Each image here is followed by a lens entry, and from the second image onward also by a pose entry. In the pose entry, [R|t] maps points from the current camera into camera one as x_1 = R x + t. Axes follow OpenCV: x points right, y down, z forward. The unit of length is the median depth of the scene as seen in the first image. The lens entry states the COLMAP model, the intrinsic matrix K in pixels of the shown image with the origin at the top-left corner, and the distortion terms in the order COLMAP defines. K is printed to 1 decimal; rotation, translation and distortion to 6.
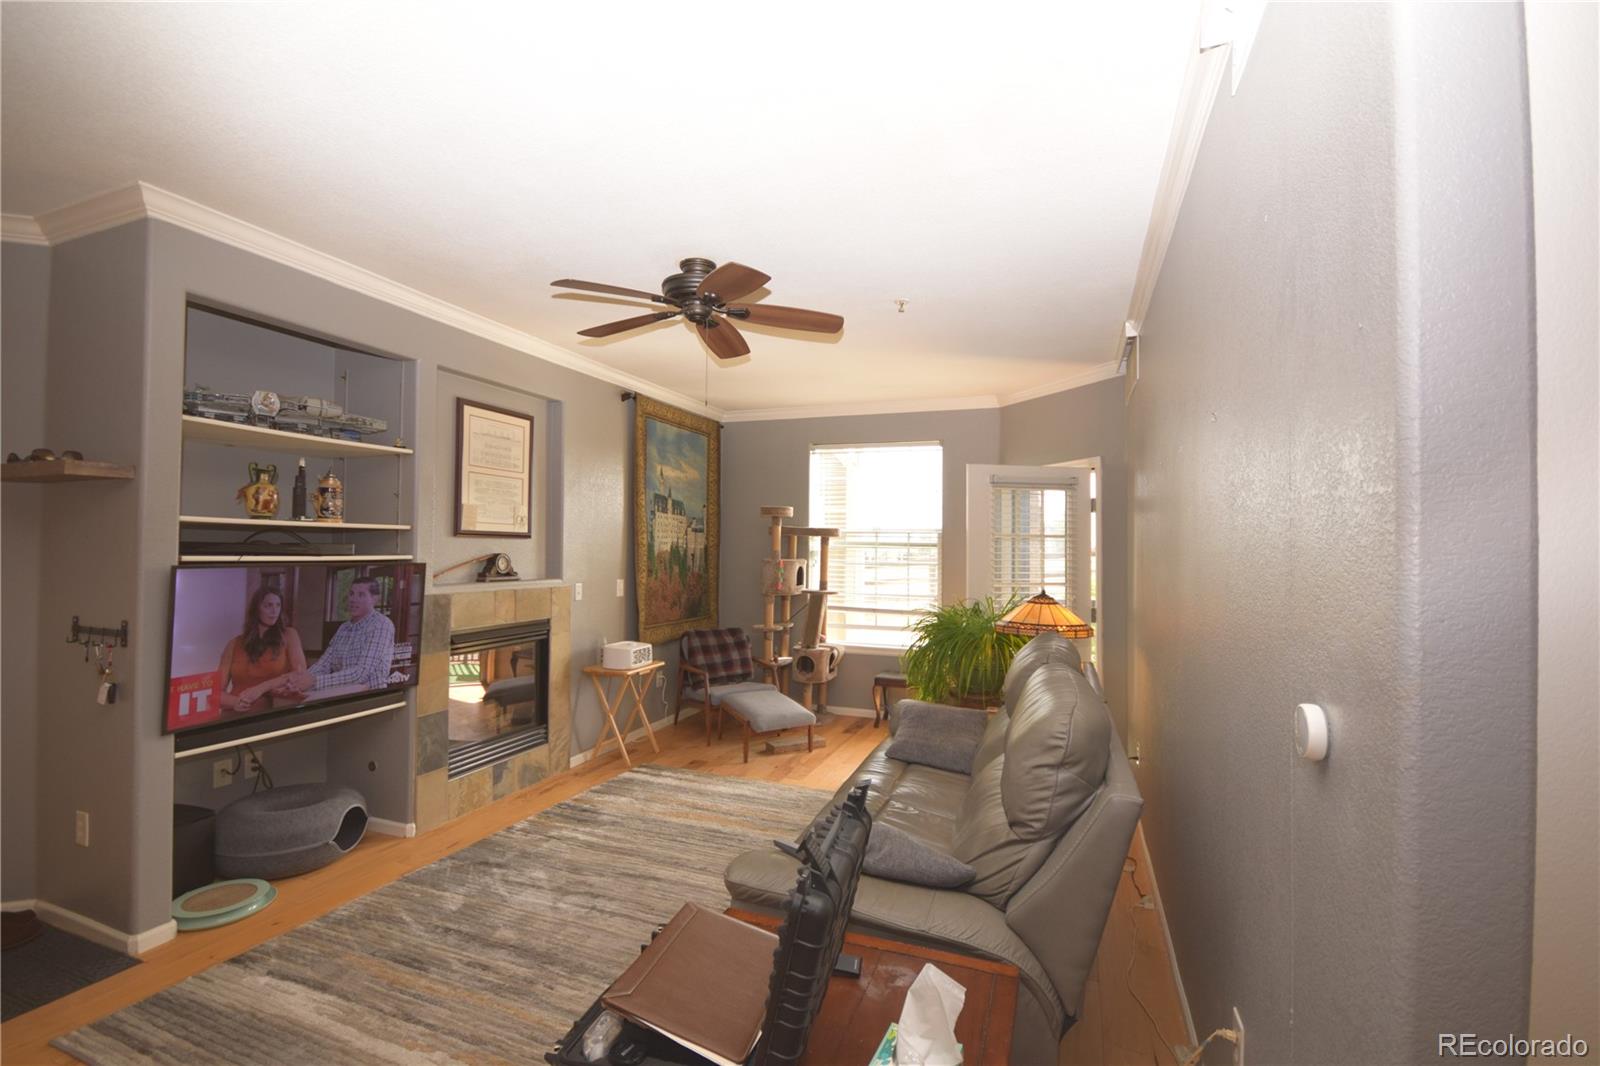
lens RADIAL K [[708.4, 0, 795.5], [0, 708.4, 536.5], [0, 0, 1]] dist [0.011284, -0.011737]
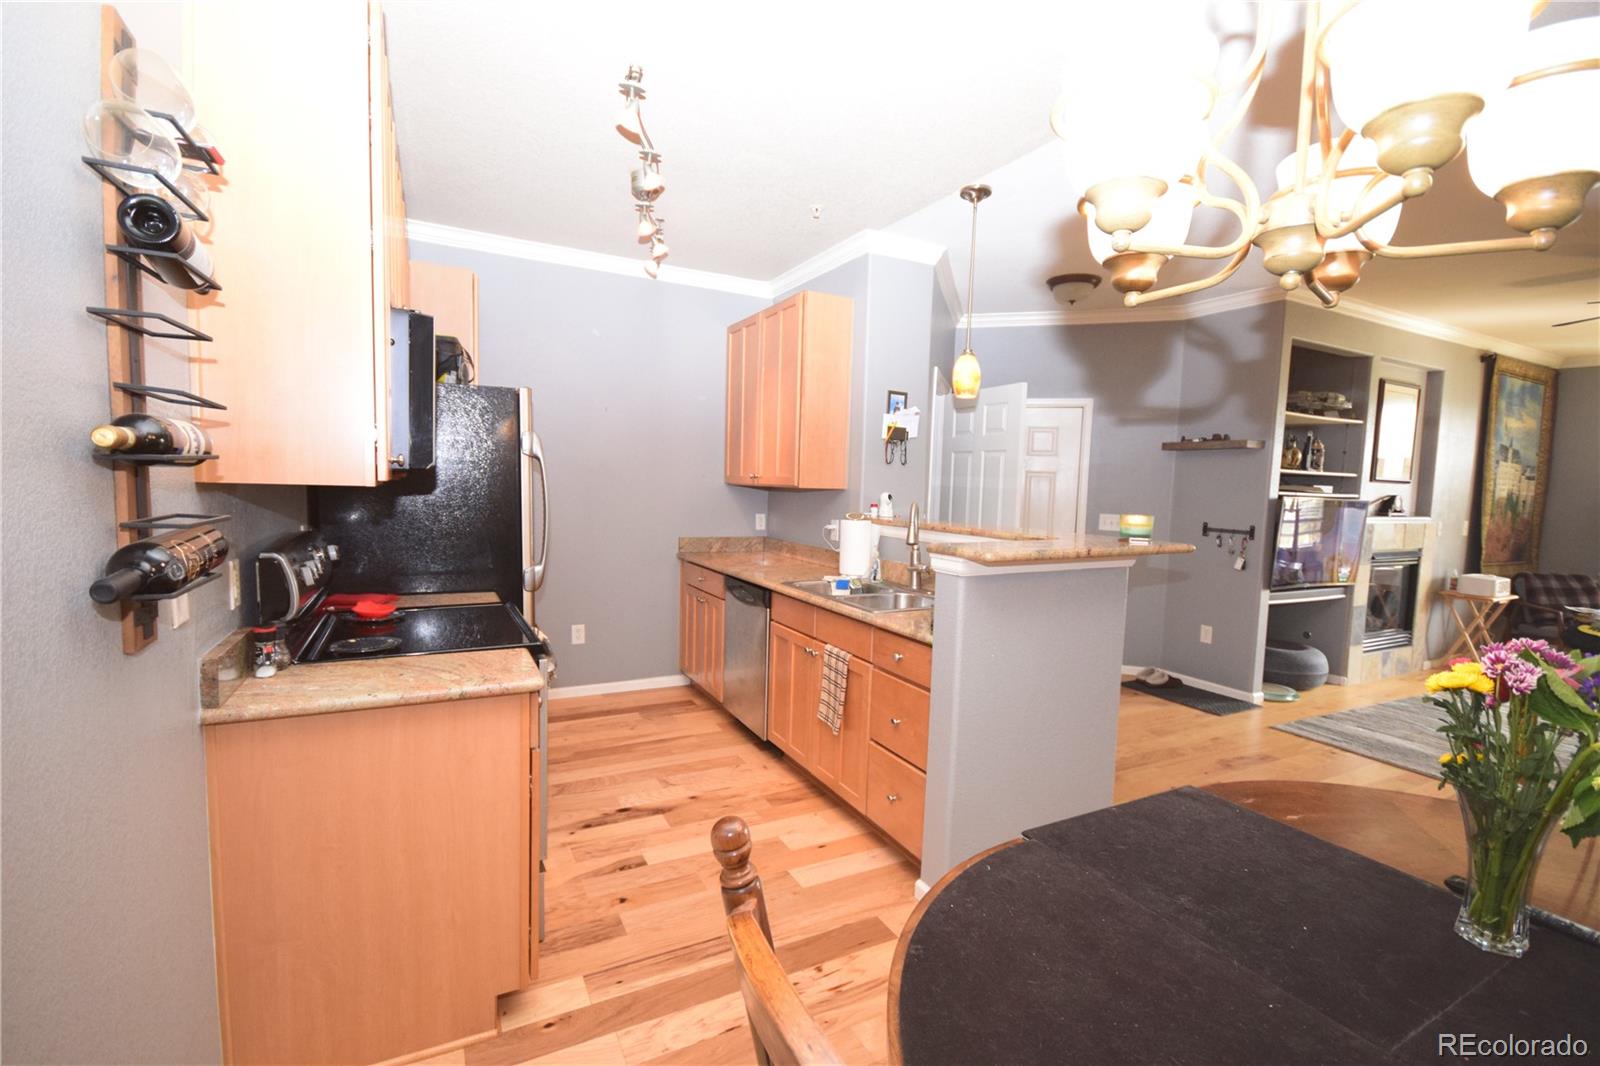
lens RADIAL K [[708.4, 0, 798.8], [0, 708.4, 535.0], [0, 0, 1]] dist [0.011284, -0.011737]
pose [[0.751242, 0.063824, -0.656933, -0.283682], [-0.011747, 0.996449, 0.083376, 0.000507], [0.659922, -0.054919, 0.749324, -0.535459]]
